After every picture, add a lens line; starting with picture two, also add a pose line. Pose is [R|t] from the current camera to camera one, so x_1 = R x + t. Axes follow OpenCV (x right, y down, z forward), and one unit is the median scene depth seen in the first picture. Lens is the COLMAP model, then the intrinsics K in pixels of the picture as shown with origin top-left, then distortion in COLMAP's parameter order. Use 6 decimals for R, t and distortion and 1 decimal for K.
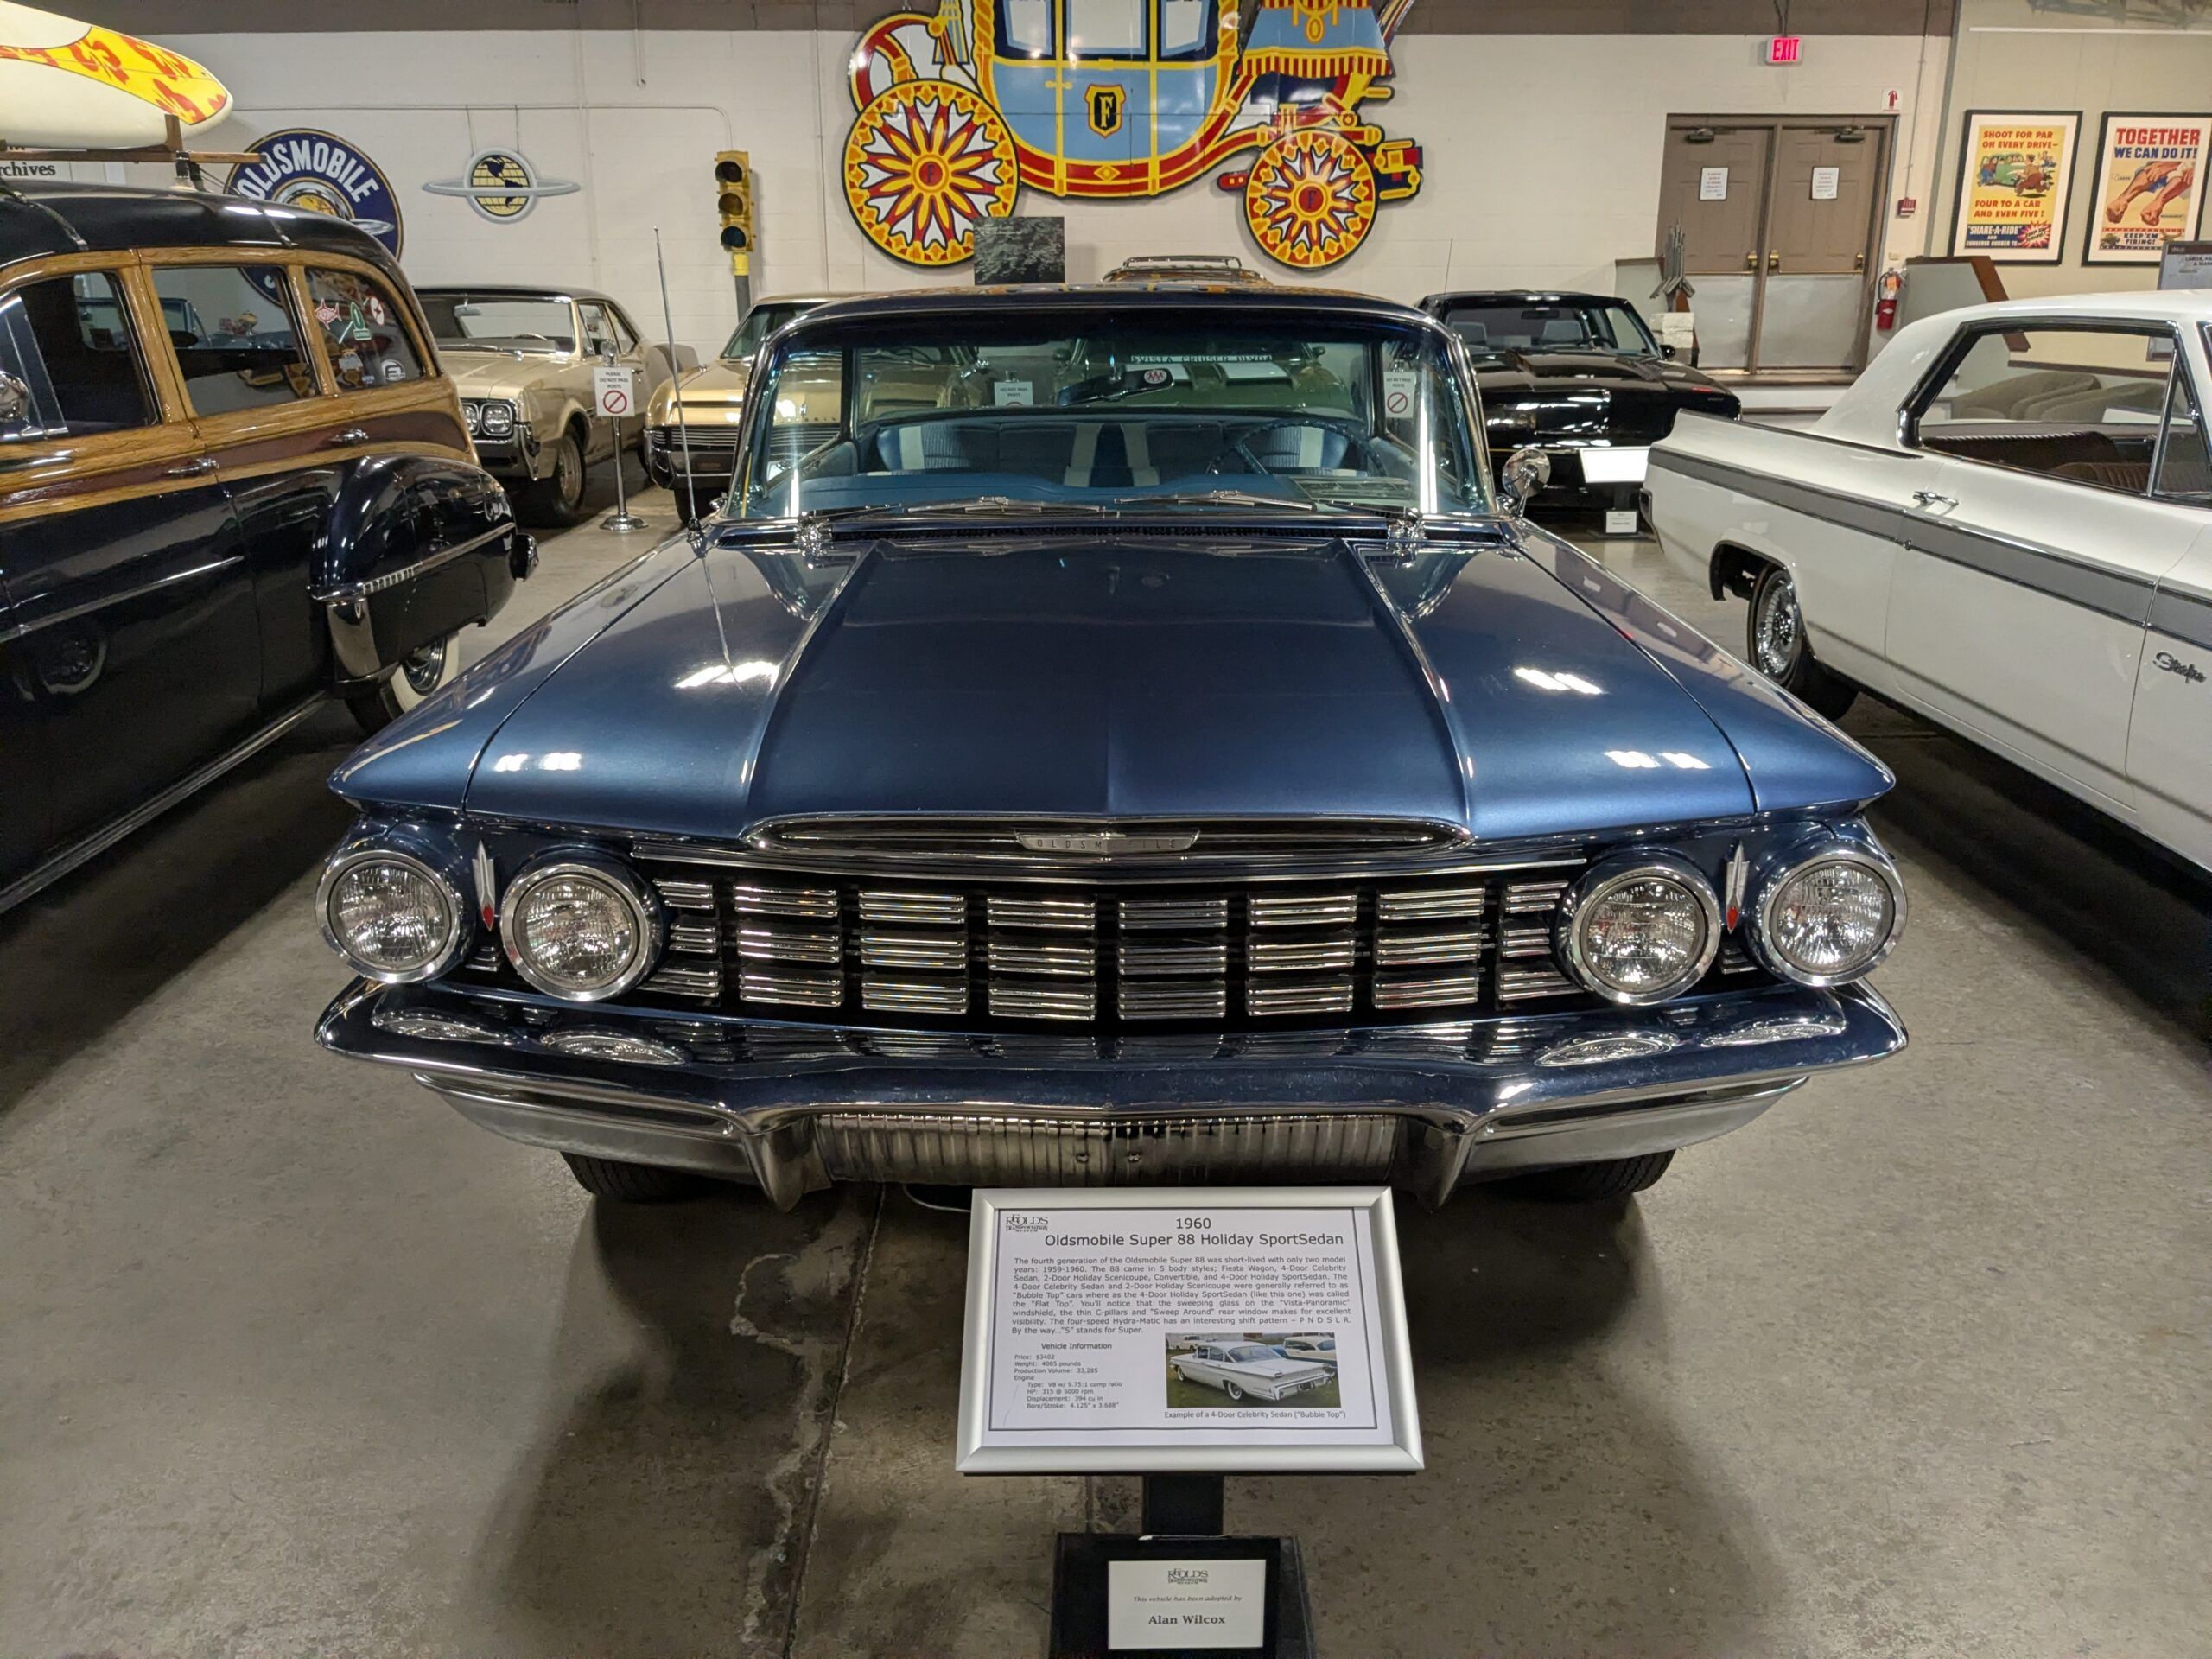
lens RADIAL K [[1763.3, 0, 1095.4], [0, 1763.3, 815.3], [0, 0, 1]] dist [0.037813, -0.070747]
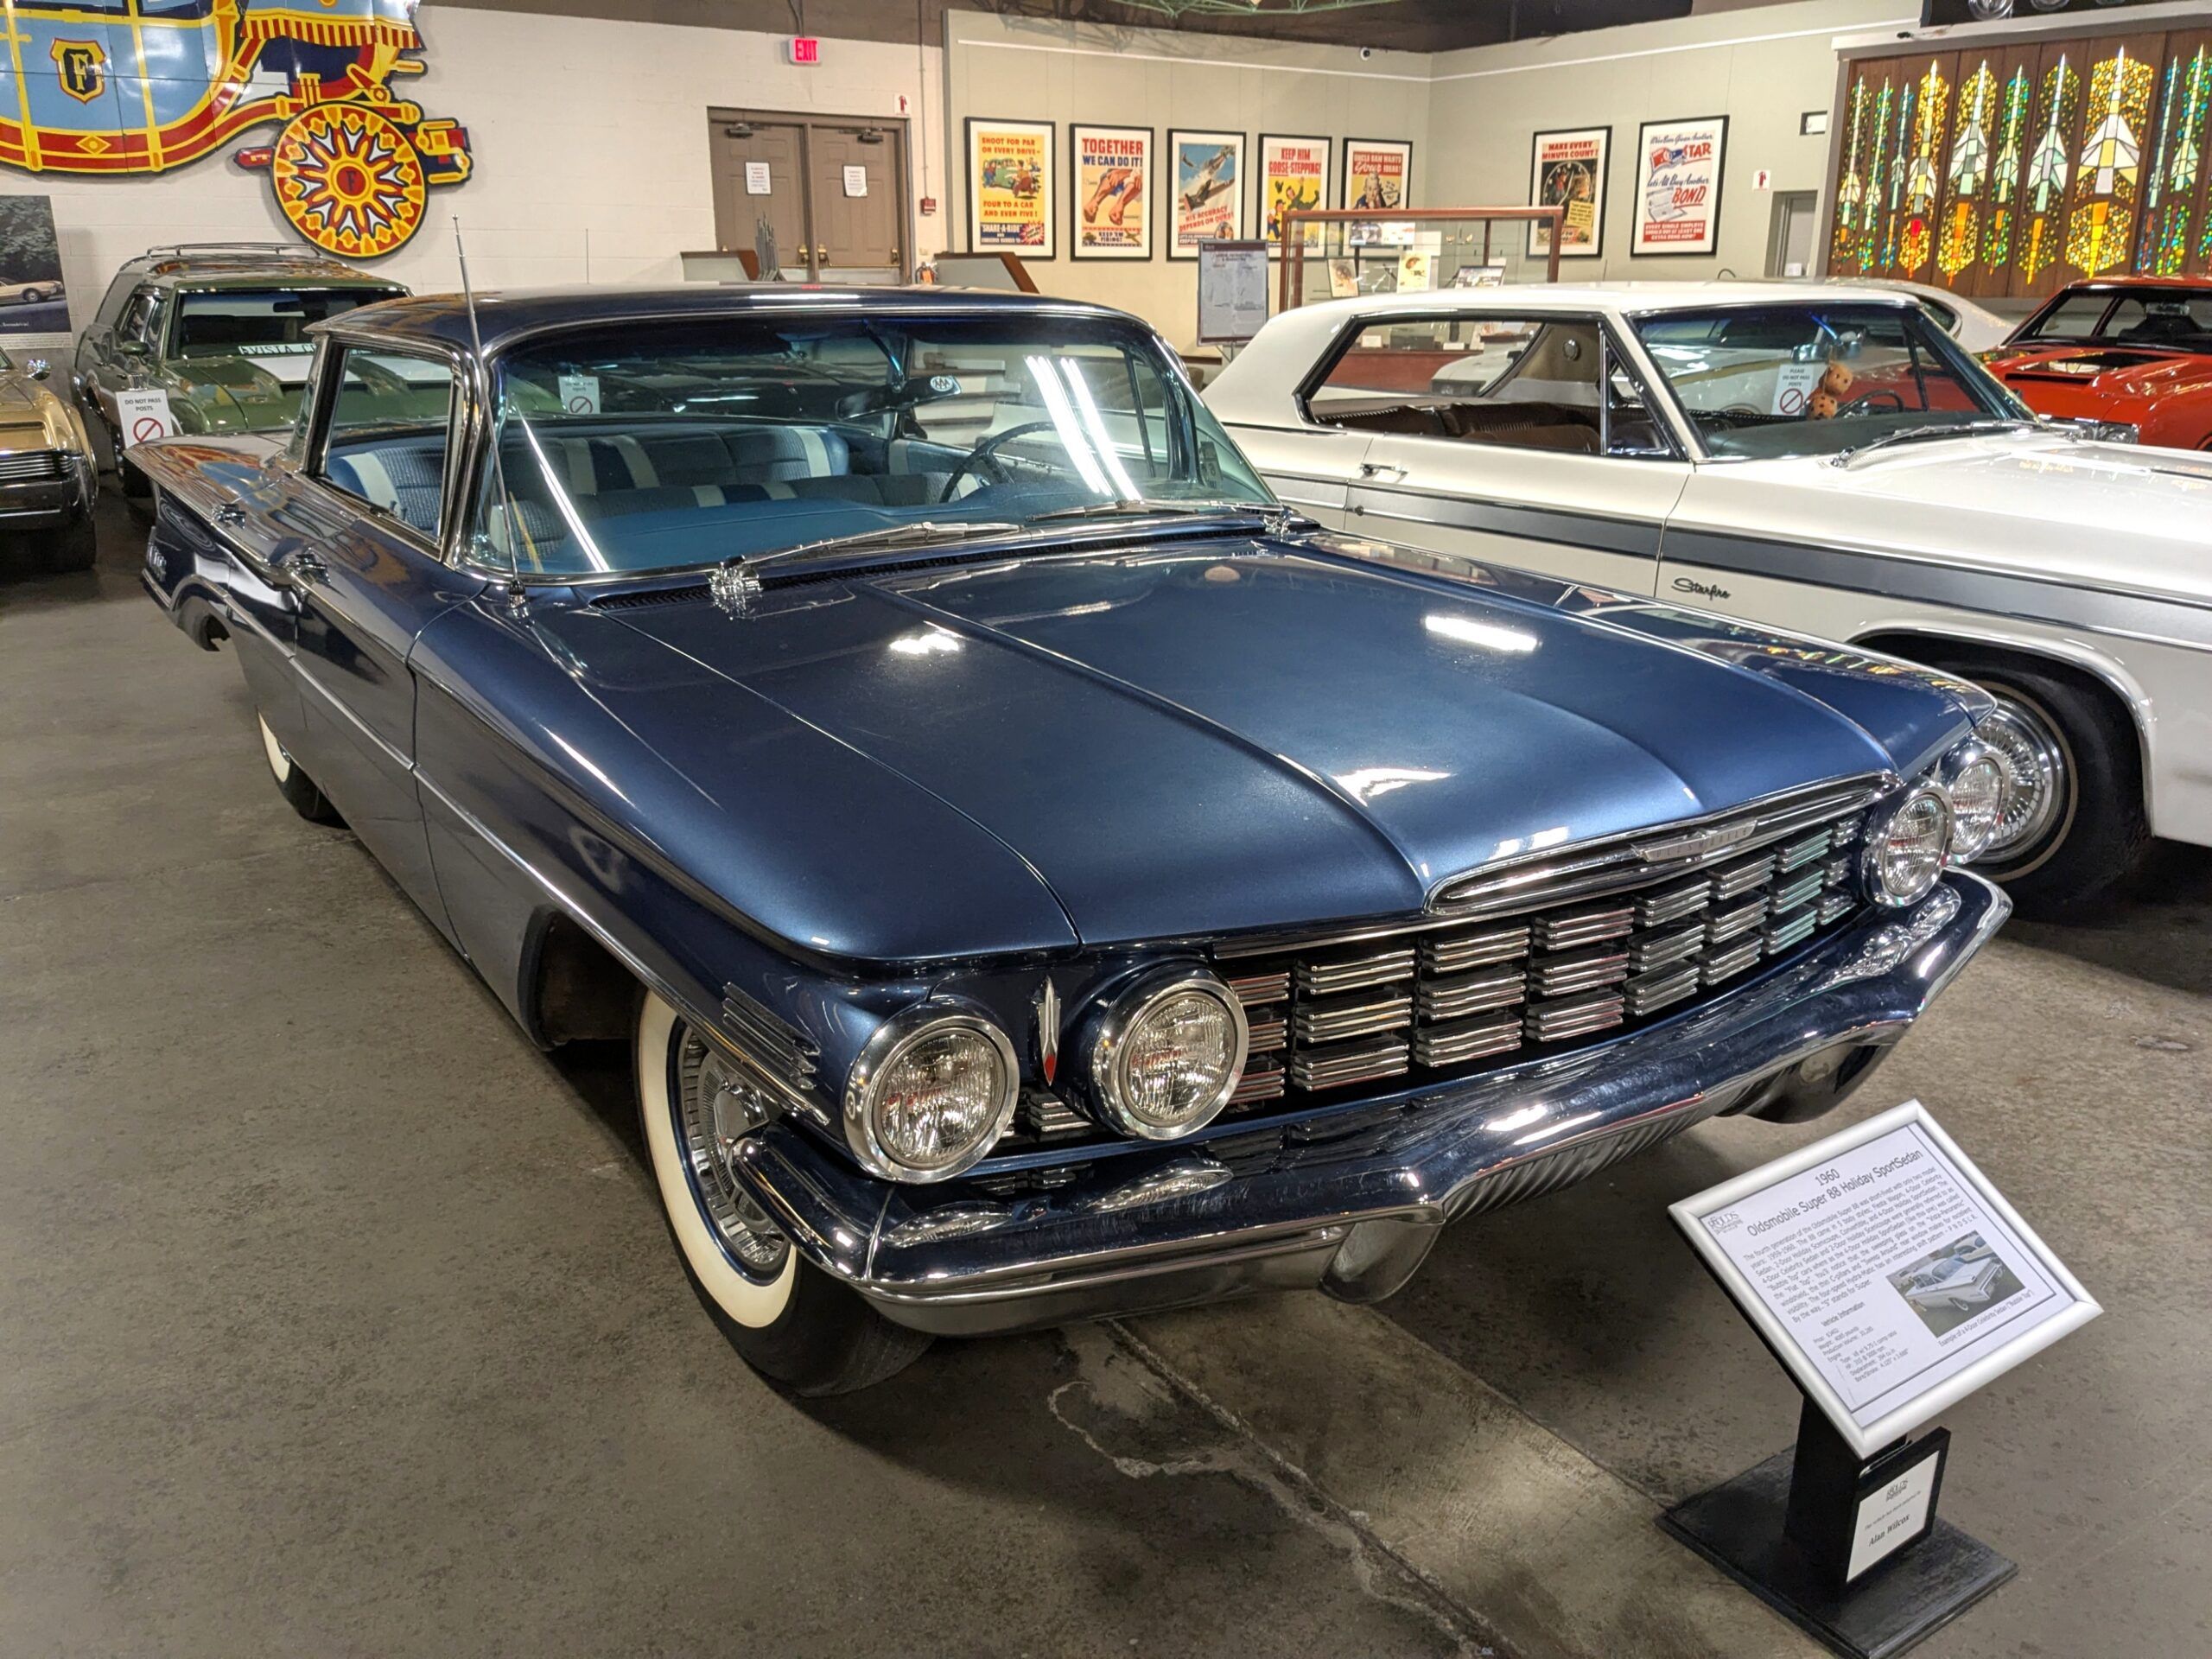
lens RADIAL K [[1763.3, 0, 1114.0], [0, 1763.3, 849.0], [0, 0, 1]] dist [0.037813, -0.070747]
pose [[0.820750, -0.175518, 0.543657, -0.109614], [0.163211, 0.984012, 0.071288, -0.014329], [-0.547477, 0.030221, 0.836275, 0.043257]]
